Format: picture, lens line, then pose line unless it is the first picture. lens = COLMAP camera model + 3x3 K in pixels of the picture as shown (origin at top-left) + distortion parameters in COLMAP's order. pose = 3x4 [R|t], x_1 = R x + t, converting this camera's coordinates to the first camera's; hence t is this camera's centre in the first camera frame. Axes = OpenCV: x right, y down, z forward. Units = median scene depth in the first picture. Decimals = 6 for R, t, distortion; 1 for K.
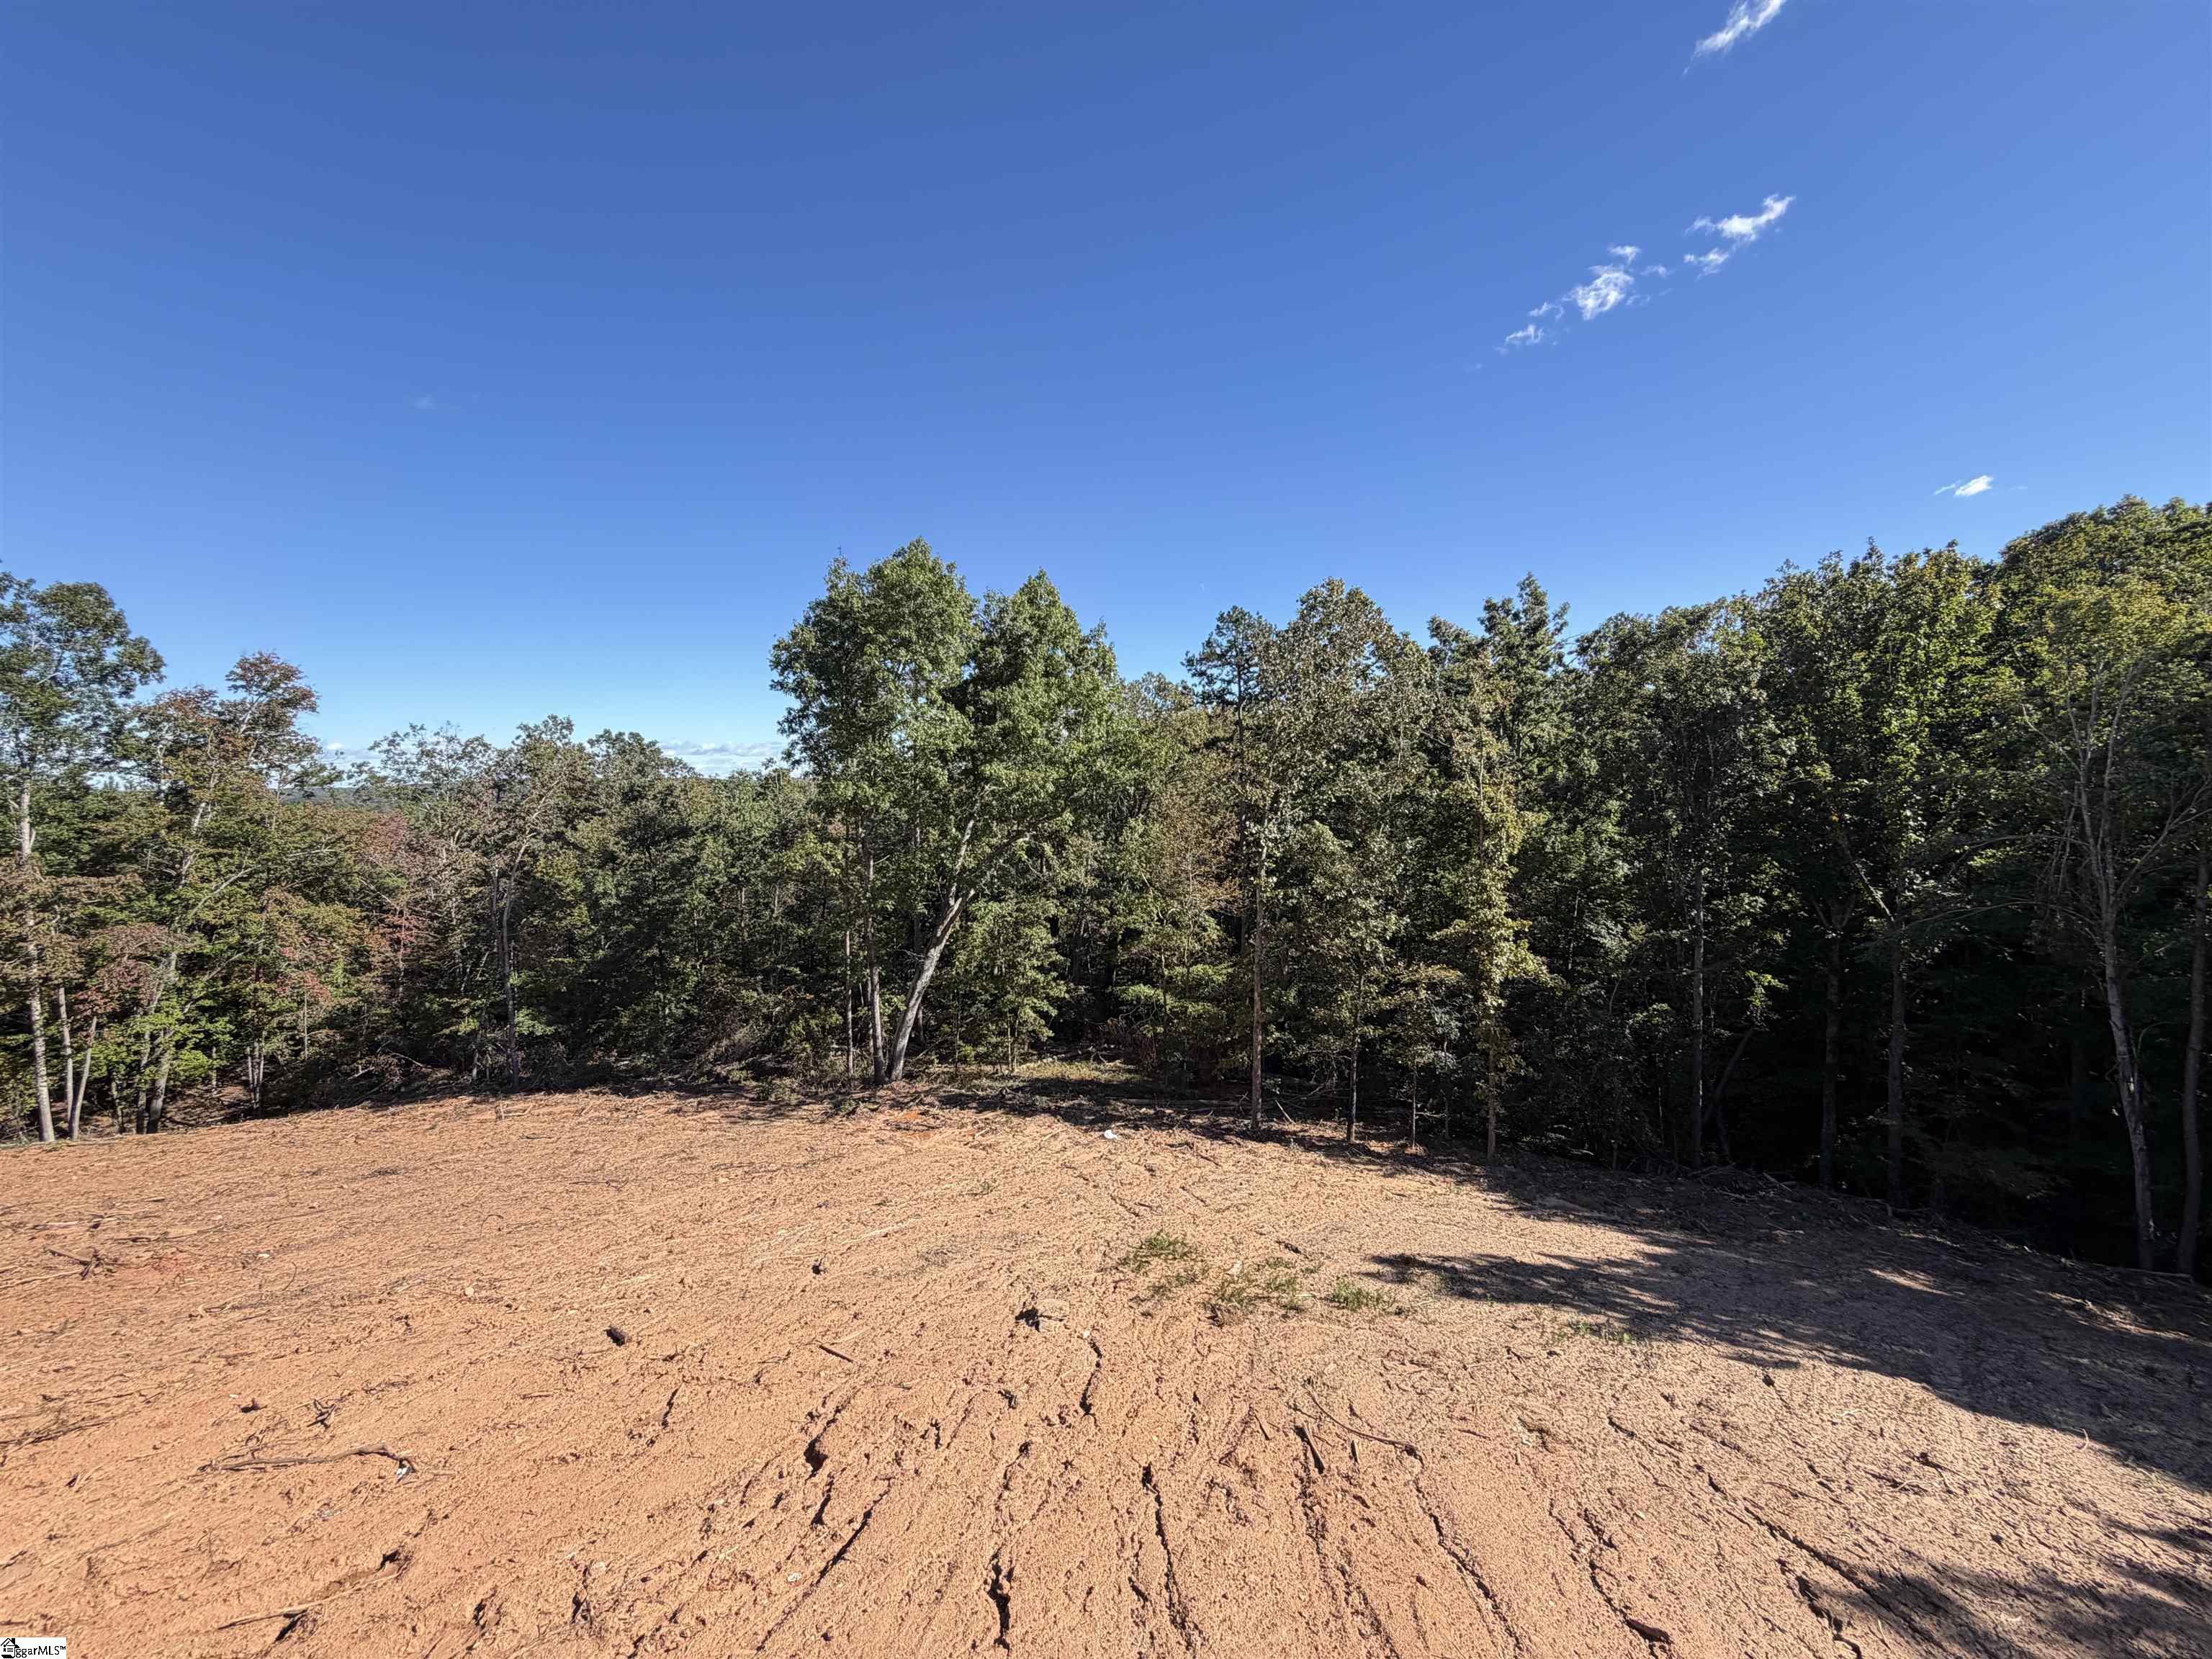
lens RADIAL K [[883.0, 0, 1112.8], [0, 883.0, 831.3], [0, 0, 1]] dist [-0.000011, -0.000205]
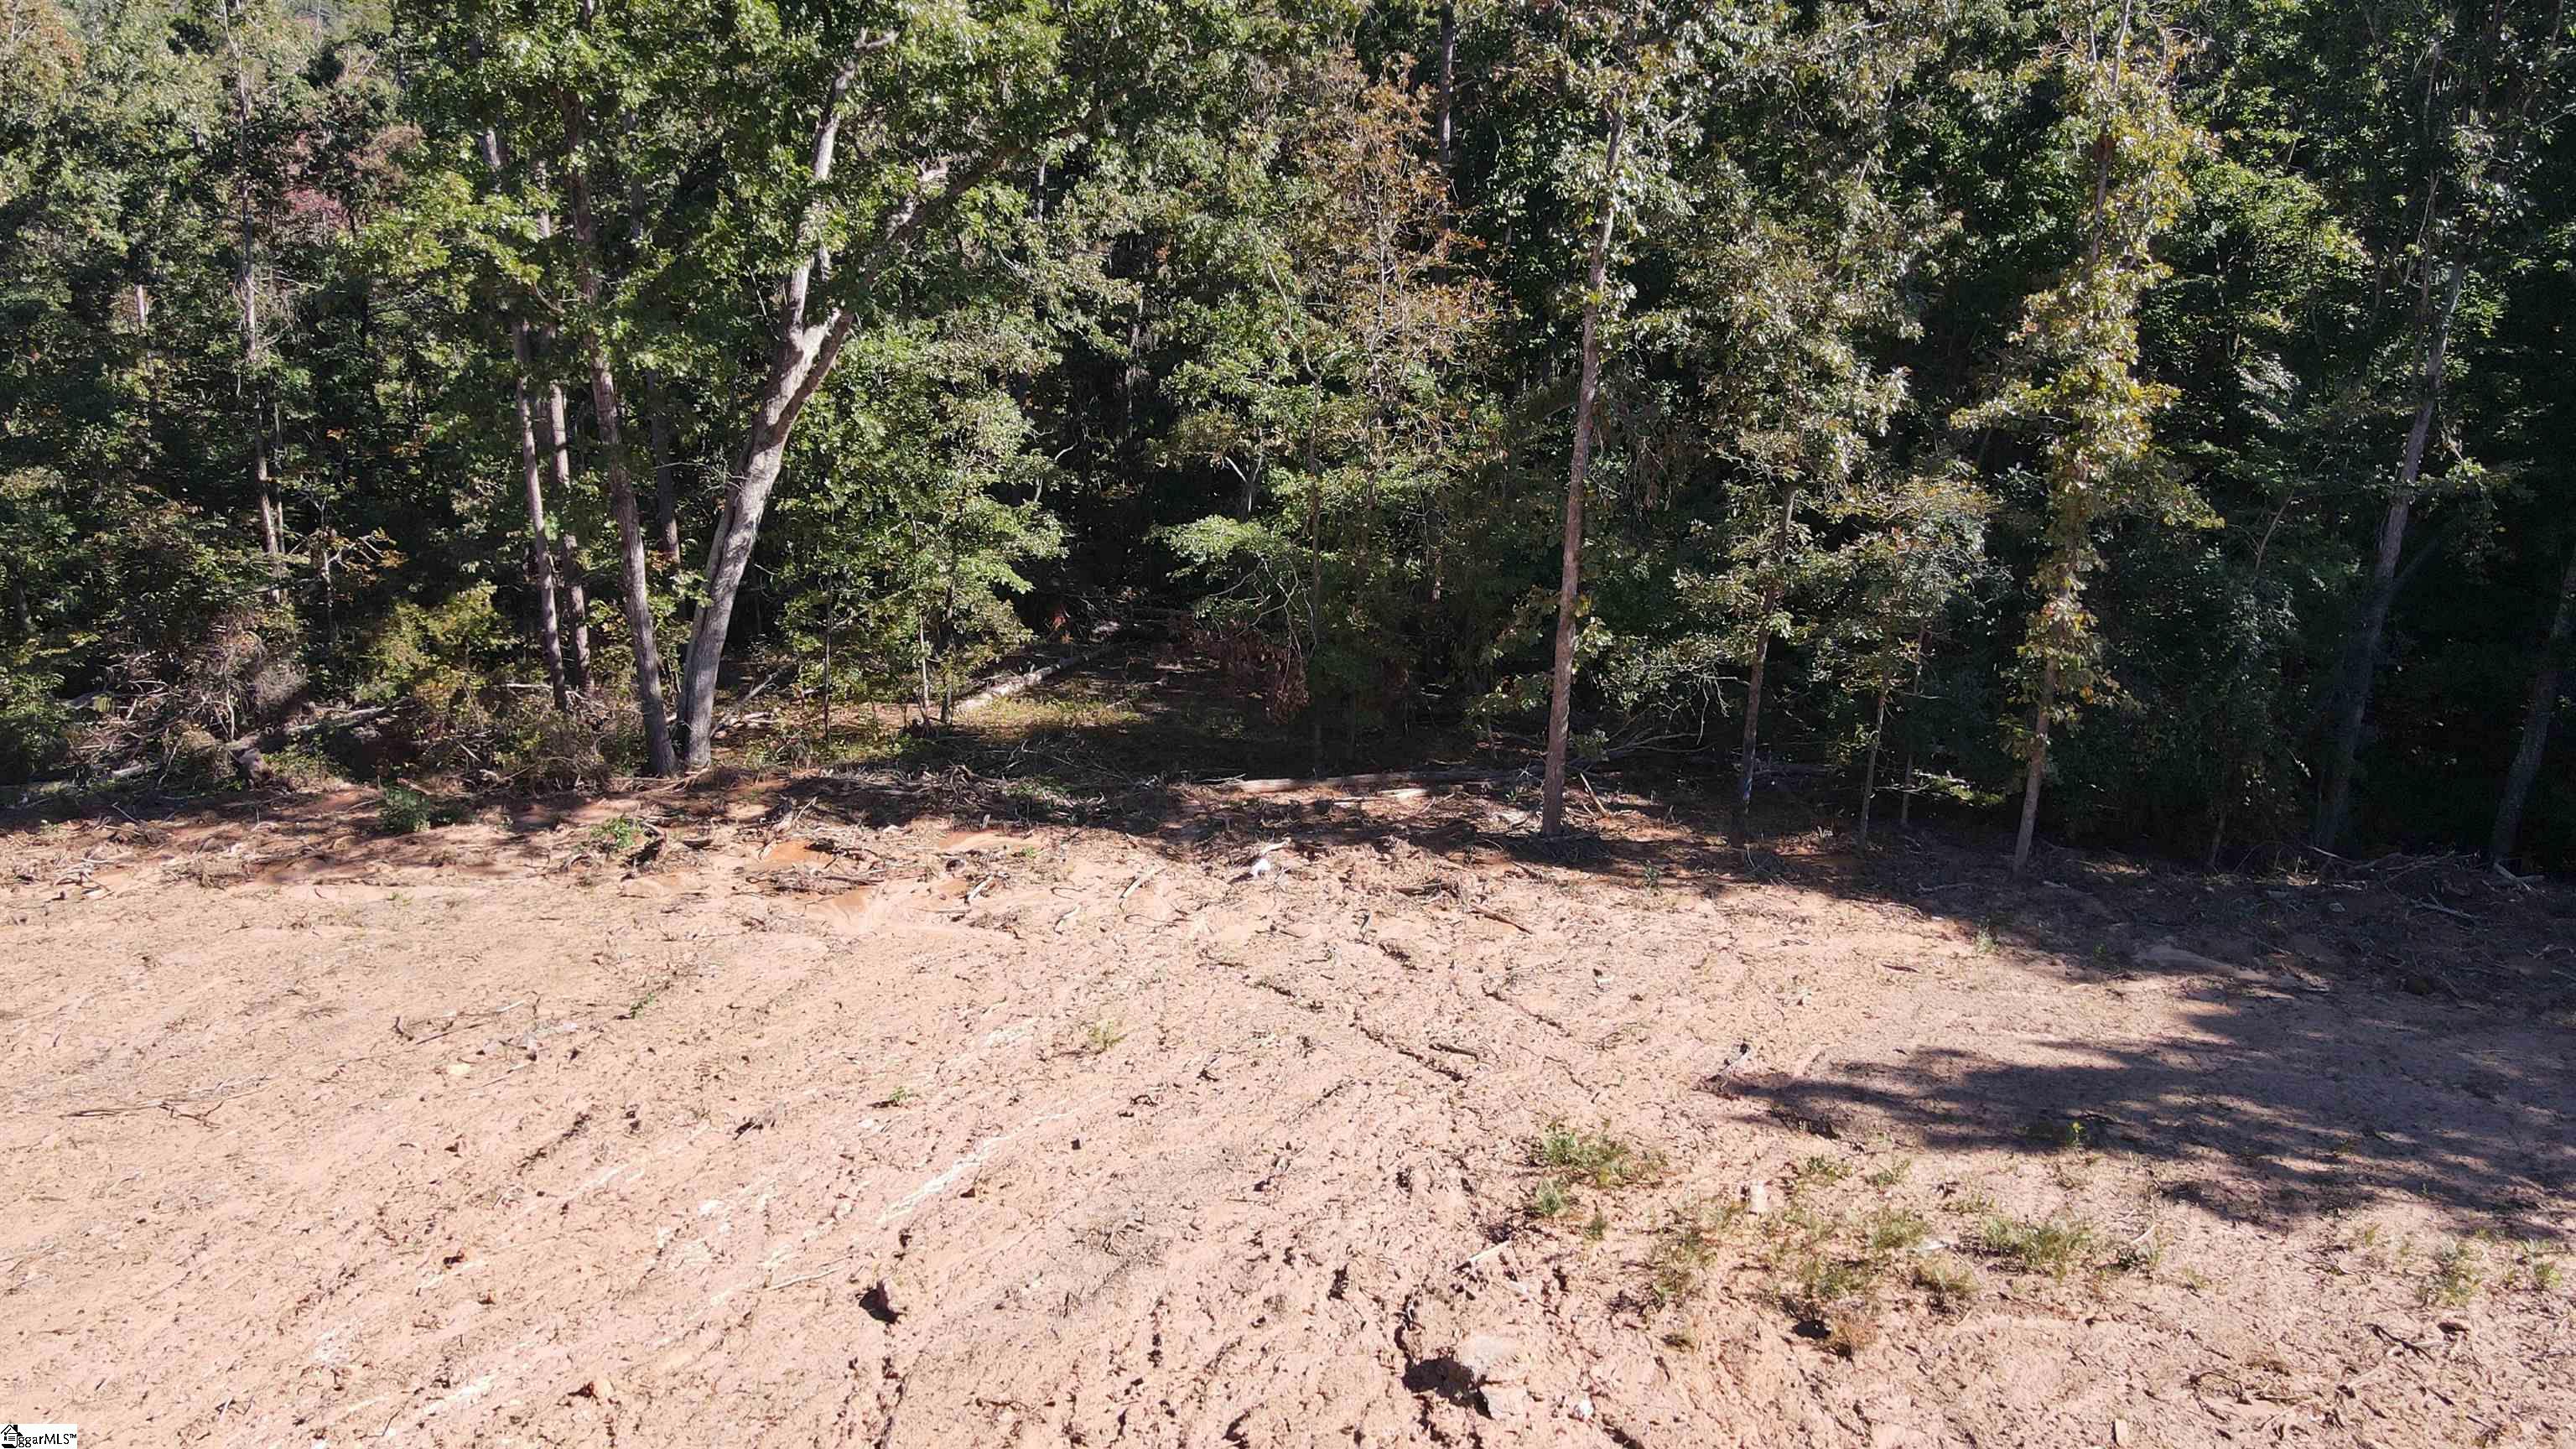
lens RADIAL K [[1893.1, 0, 1280.3], [0, 1893.1, 738.1], [0, 0, 1]] dist [0.000394, 0.039570]
pose [[0.983846, -0.046671, 0.172827, -0.144637], [-0.009440, 0.950549, 0.310430, -0.021933], [-0.178769, -0.307047, 0.934754, 0.101614]]
